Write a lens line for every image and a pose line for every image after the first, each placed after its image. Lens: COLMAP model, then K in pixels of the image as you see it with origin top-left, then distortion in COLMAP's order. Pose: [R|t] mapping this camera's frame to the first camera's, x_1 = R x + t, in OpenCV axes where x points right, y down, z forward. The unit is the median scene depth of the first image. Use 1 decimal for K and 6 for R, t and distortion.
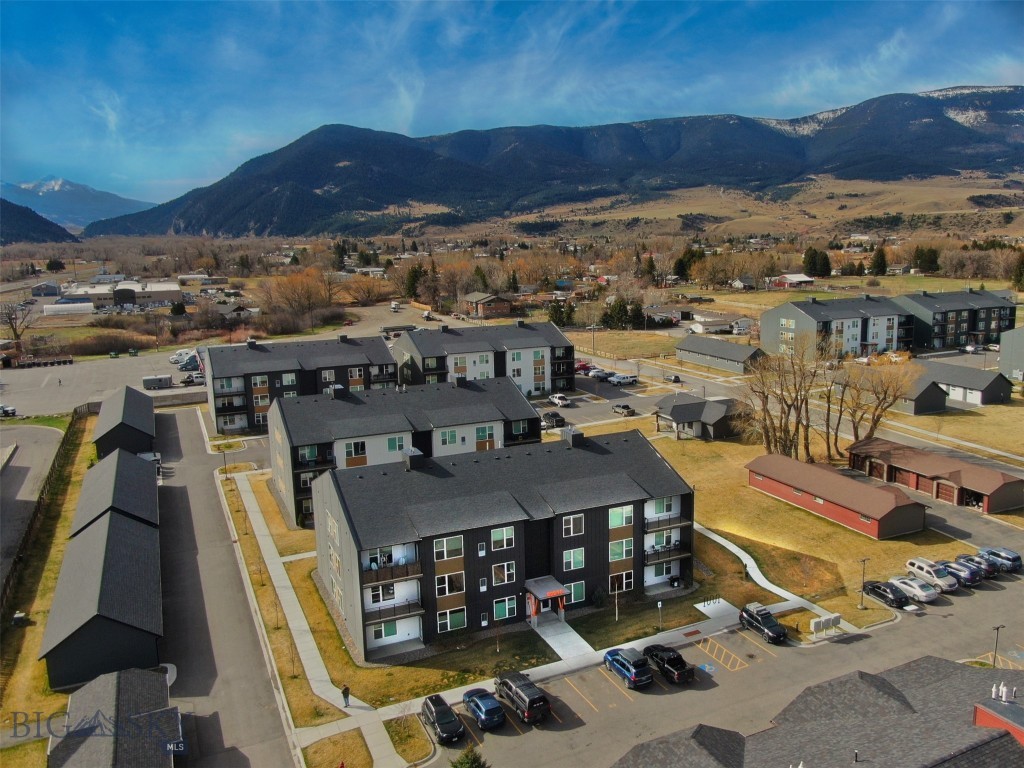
lens RADIAL K [[854.1, 0, 583.3], [0, 854.1, 386.1], [0, 0, 1]] dist [-0.016035, -0.002024]
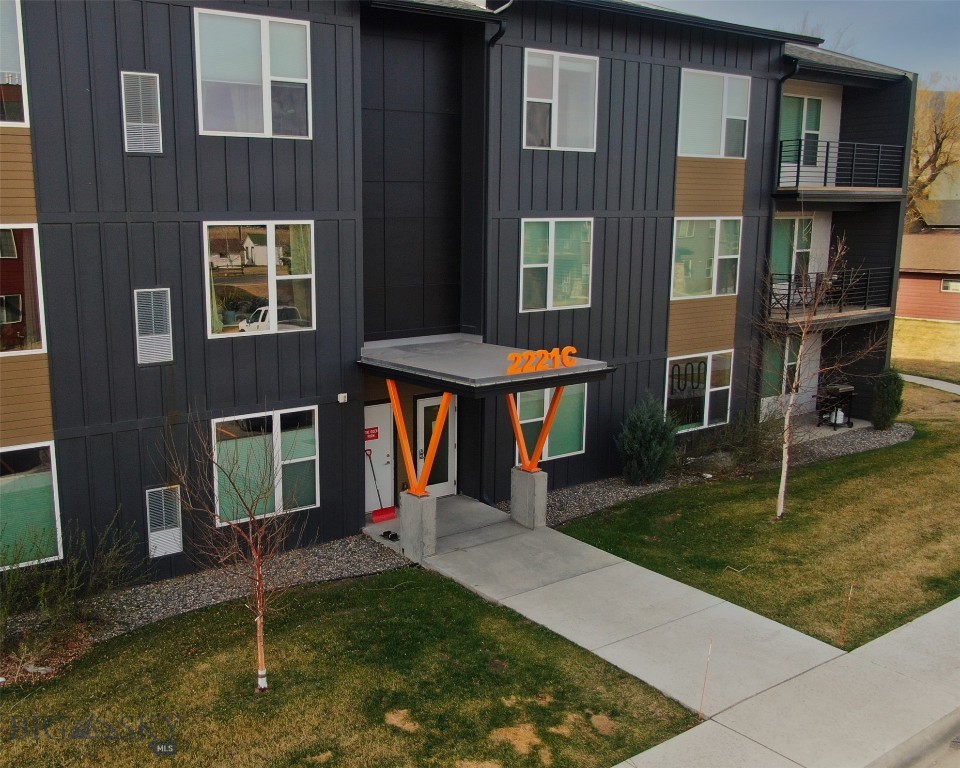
lens RADIAL K [[926.7, 0, 371.4], [0, 926.7, 404.1], [0, 0, 1]] dist [-0.012099, -0.010615]
pose [[0.992571, -0.019847, 0.120035, -0.021181], [0.018436, 0.999747, 0.012853, 0.055233], [-0.120260, -0.010544, 0.992686, 0.177659]]
